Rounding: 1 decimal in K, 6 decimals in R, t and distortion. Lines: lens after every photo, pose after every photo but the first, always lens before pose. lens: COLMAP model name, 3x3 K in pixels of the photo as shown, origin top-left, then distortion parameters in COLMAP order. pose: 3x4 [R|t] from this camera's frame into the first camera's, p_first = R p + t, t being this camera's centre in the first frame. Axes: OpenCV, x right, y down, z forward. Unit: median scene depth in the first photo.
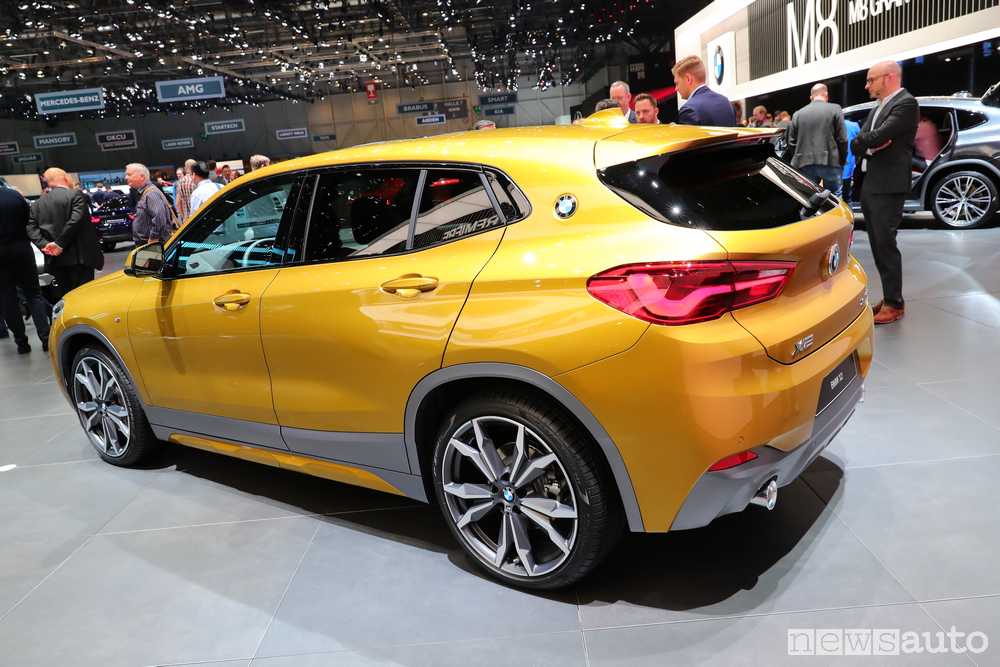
lens RADIAL K [[797.3, 0, 500.0], [0, 797.3, 333.5], [0, 0, 1]] dist [-0.000912, -0.002052]
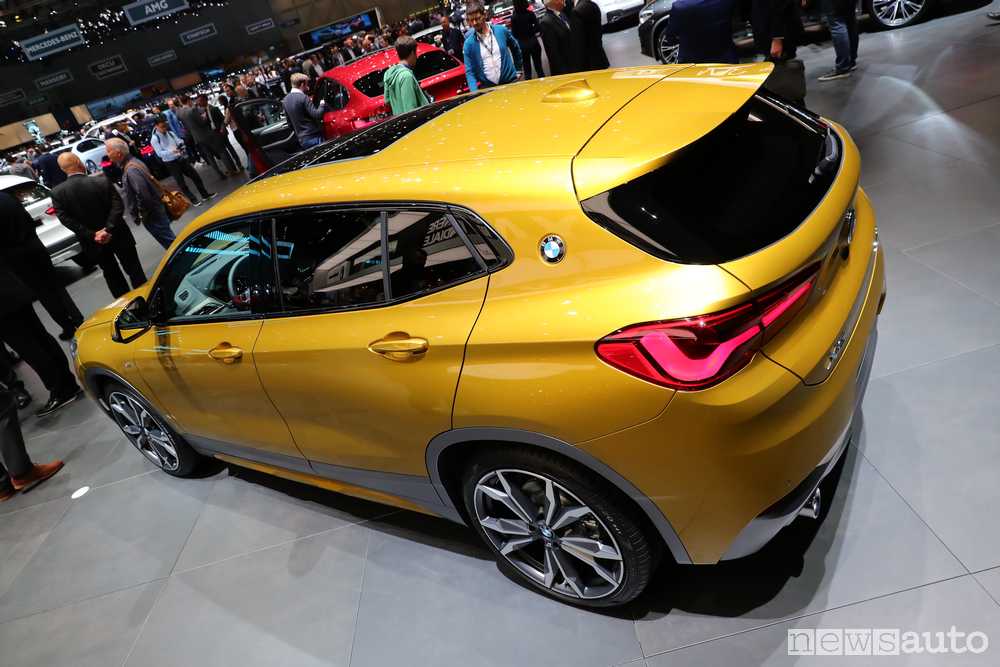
lens RADIAL K [[662.1, 0, 500.0], [0, 662.1, 333.5], [0, 0, 1]] dist [-0.004102, 0.000884]
pose [[0.979025, -0.202089, -0.025870, 0.024617], [0.202196, 0.948154, 0.245195, -0.240455], [-0.025023, -0.245283, 0.969128, 0.256966]]
